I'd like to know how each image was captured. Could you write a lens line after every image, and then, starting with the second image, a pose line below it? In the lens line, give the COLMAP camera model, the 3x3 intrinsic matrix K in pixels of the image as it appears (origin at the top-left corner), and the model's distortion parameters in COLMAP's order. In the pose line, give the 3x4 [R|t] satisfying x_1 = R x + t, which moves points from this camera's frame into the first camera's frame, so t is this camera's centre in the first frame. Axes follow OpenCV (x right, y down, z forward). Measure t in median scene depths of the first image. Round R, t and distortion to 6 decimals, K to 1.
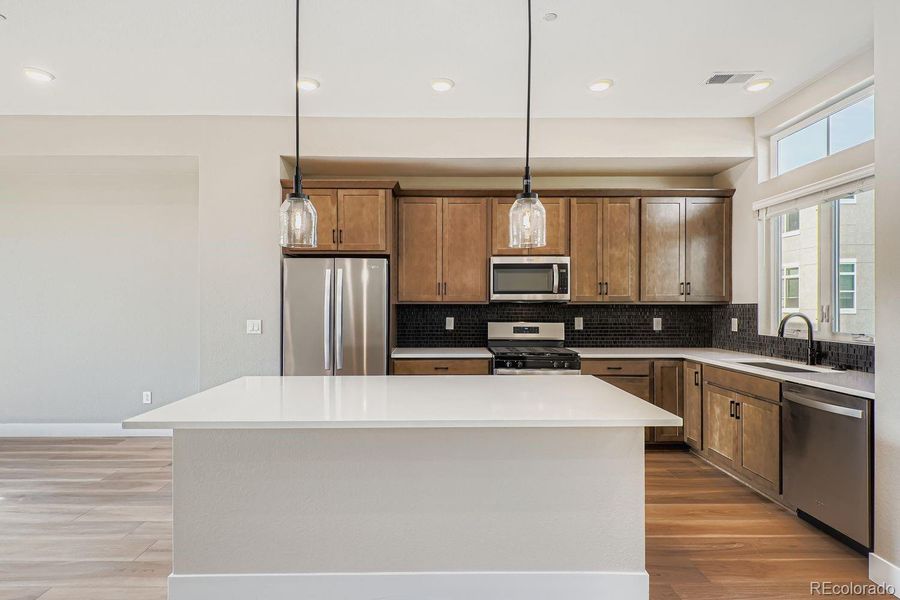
lens RADIAL K [[467.6, 0, 450.7], [0, 467.6, 306.8], [0, 0, 1]] dist [0.026431, -0.006374]
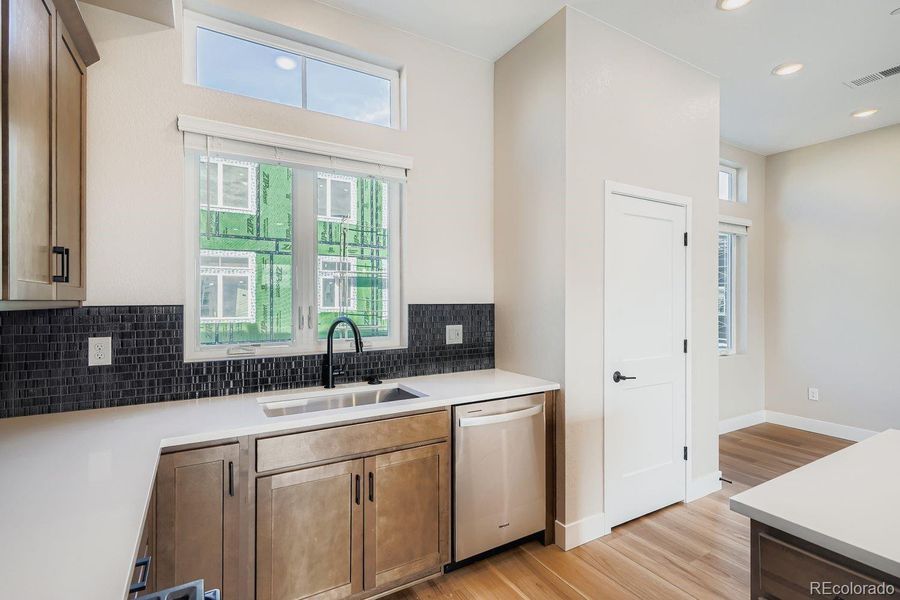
lens RADIAL K [[438.1, 0, 461.8], [0, 438.1, 300.2], [0, 0, 1]] dist [0.010639, -0.001117]
pose [[-0.511294, 0.000966, 0.859405, 0.061472], [0.003459, 0.999994, 0.000934, -0.011188], [-0.859399, 0.003450, -0.511294, 0.981493]]
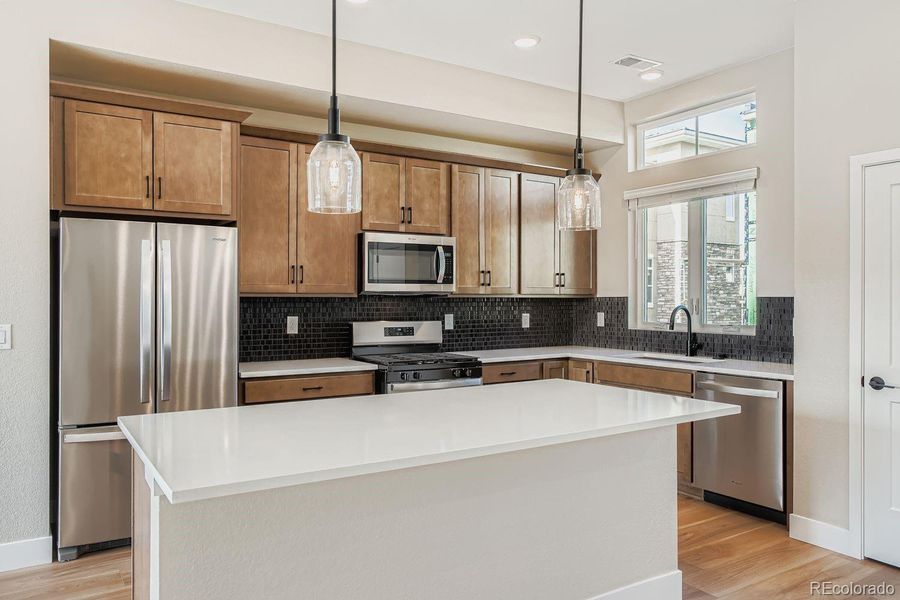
lens RADIAL K [[681.8, 0, 454.4], [0, 681.8, 295.6], [0, 0, 1]] dist [-0.001165, 0.009168]
pose [[0.839218, 0.001926, 0.543791, -0.397822], [0.001998, 0.999976, -0.006625, -0.000847], [-0.543791, 0.006646, 0.839194, 0.029877]]
